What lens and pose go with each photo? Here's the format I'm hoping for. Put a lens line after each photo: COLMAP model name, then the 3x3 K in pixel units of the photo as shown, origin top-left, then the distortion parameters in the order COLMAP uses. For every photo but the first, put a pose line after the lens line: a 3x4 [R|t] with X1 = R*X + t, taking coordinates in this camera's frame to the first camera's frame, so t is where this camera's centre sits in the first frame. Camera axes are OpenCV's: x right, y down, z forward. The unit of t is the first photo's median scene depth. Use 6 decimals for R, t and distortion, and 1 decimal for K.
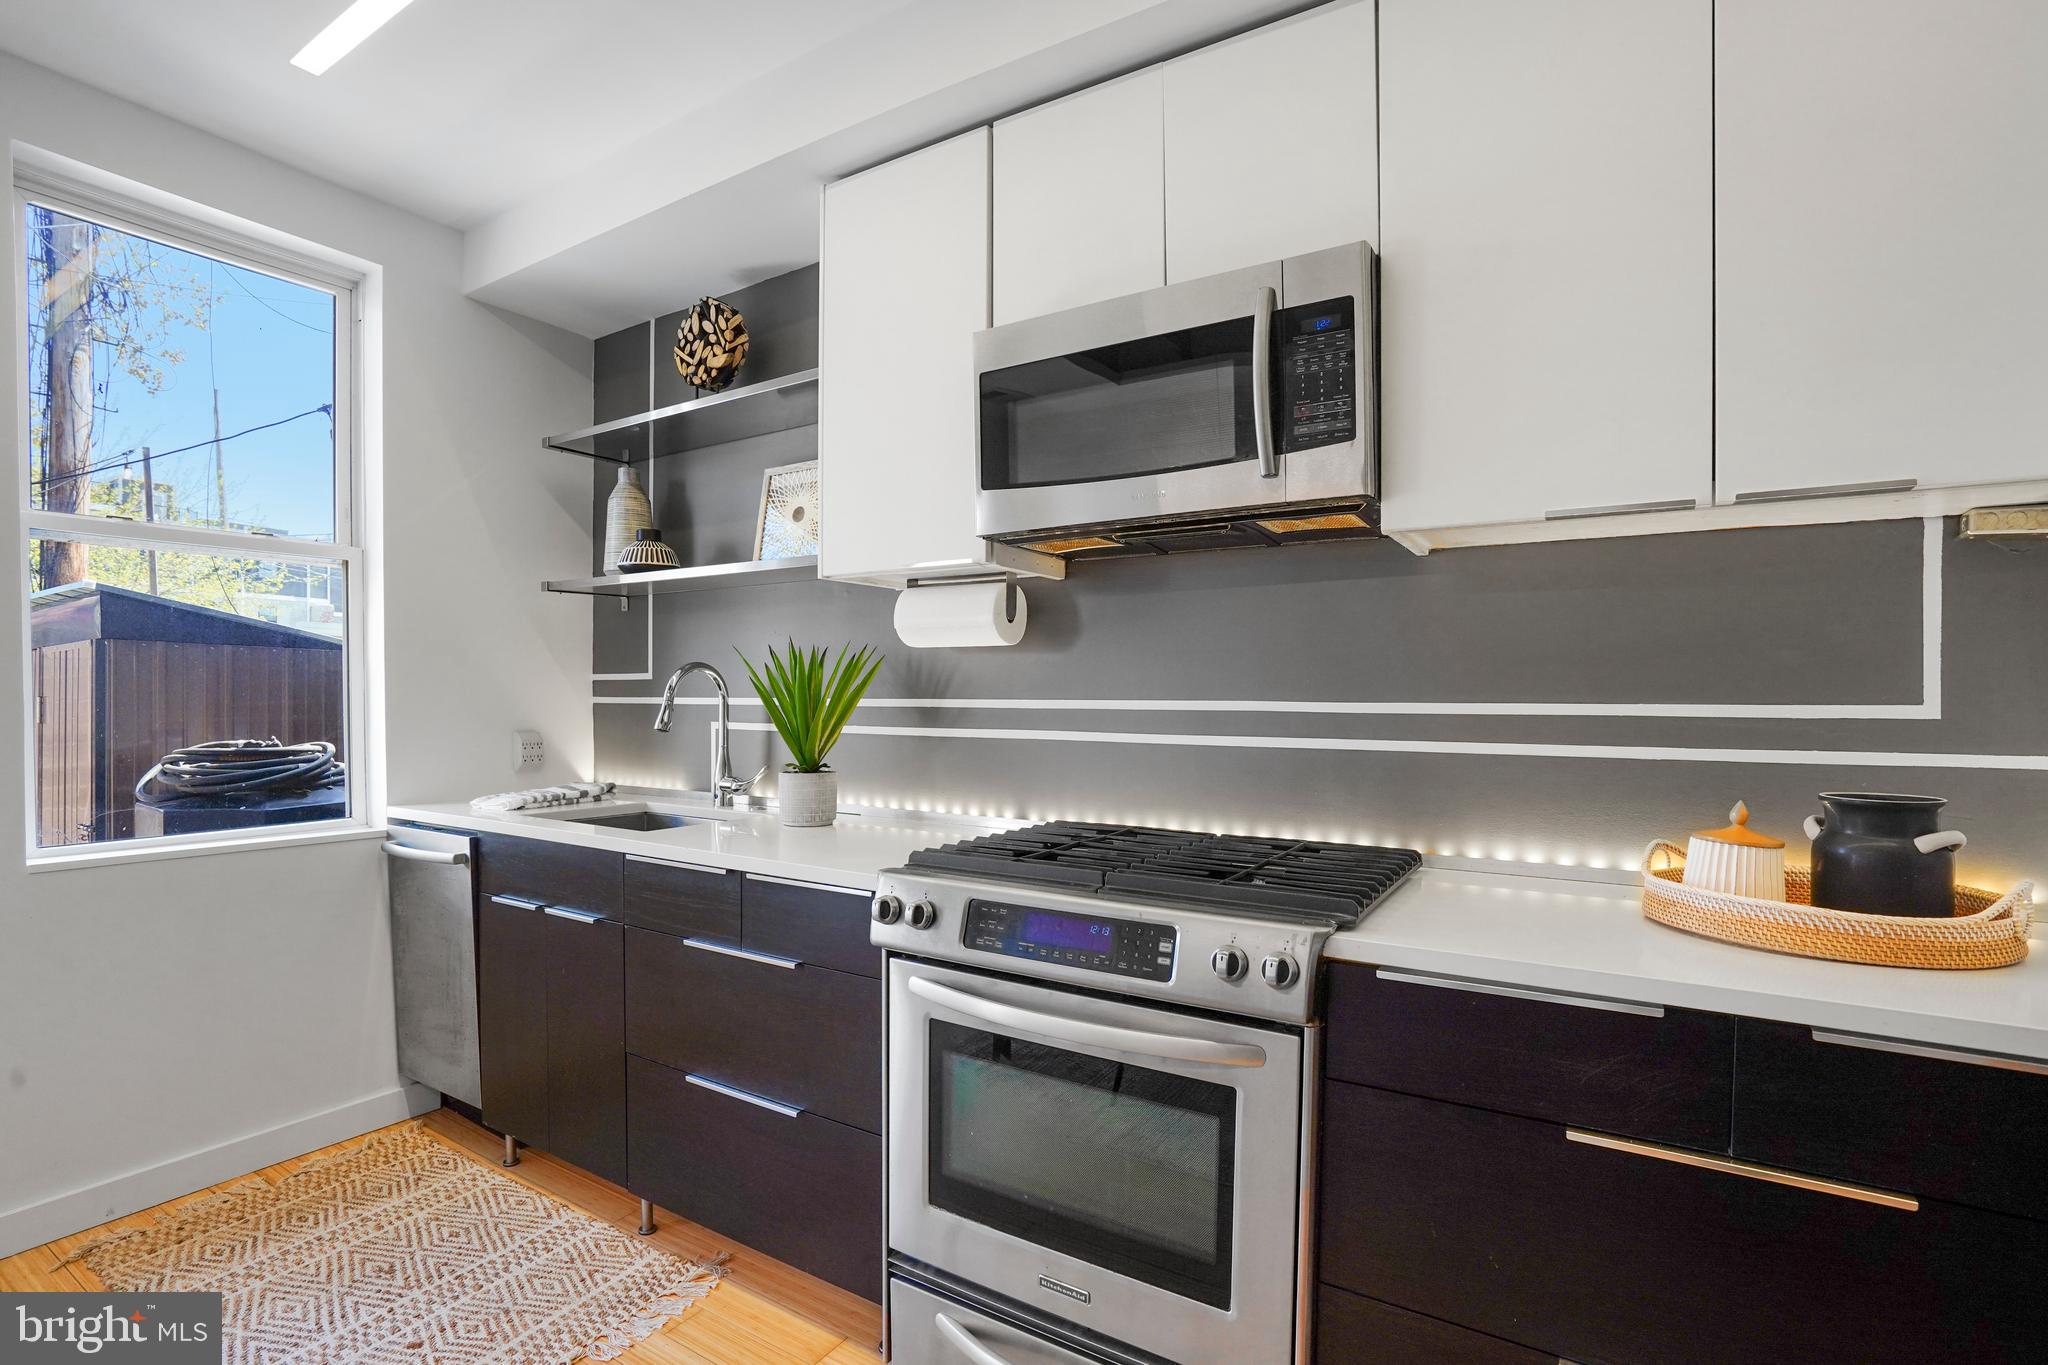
lens RADIAL K [[961.7, 0, 999.7], [0, 961.7, 717.1], [0, 0, 1]] dist [-0.060970, 0.024101]
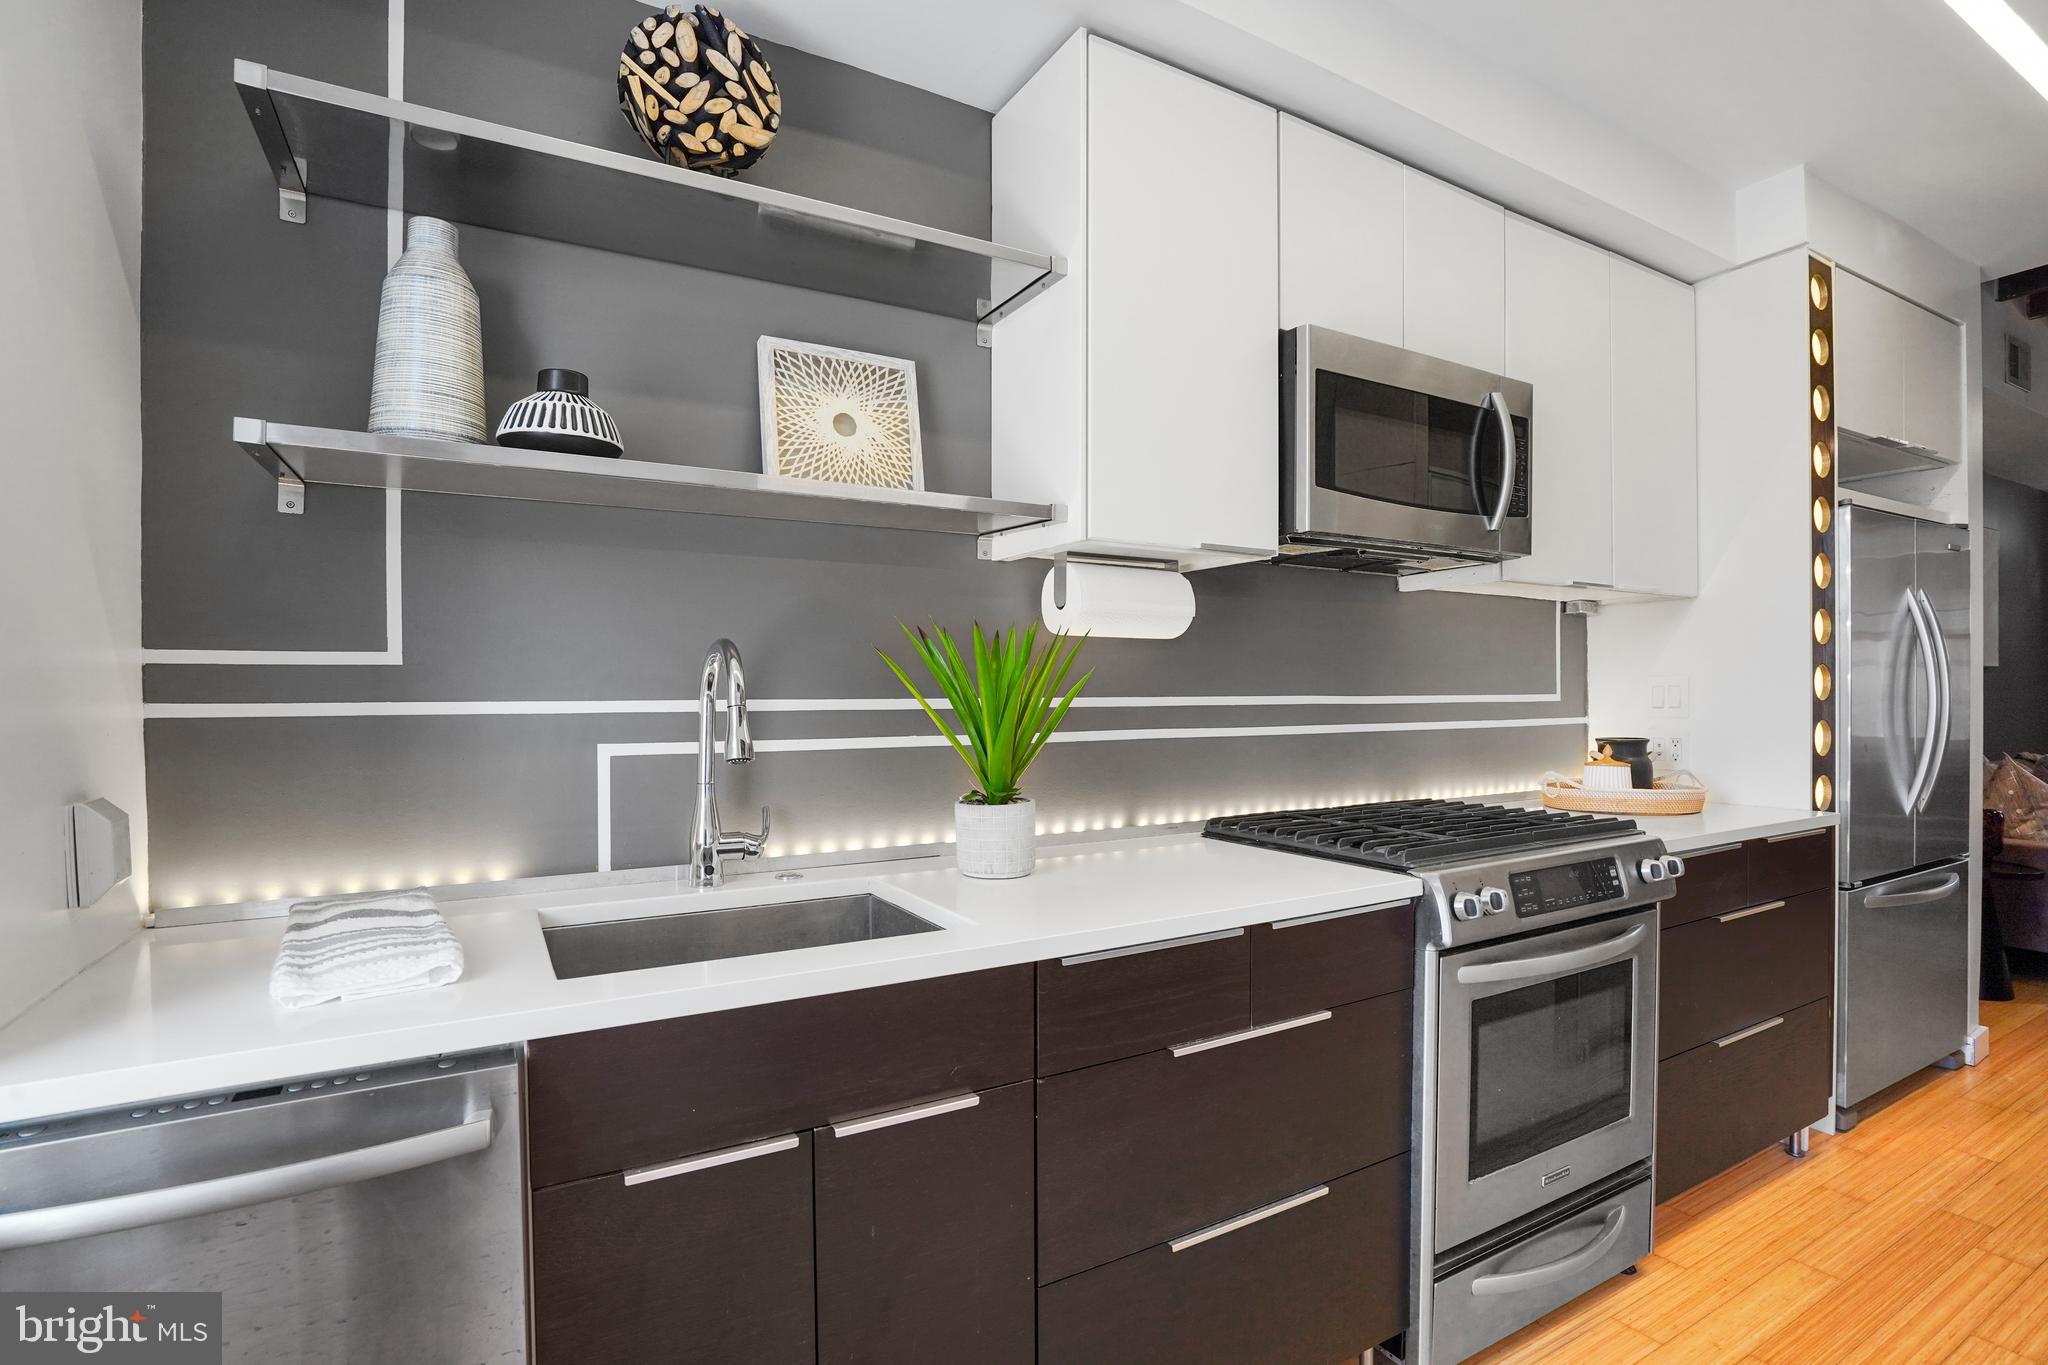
lens RADIAL K [[961.7, 0, 986.0], [0, 961.7, 710.3], [0, 0, 1]] dist [-0.060970, 0.024101]
pose [[0.478183, -0.021663, 0.877993, -0.940452], [0.025314, 0.999620, 0.010877, -0.020759], [-0.877895, 0.017025, 0.478550, 0.742696]]
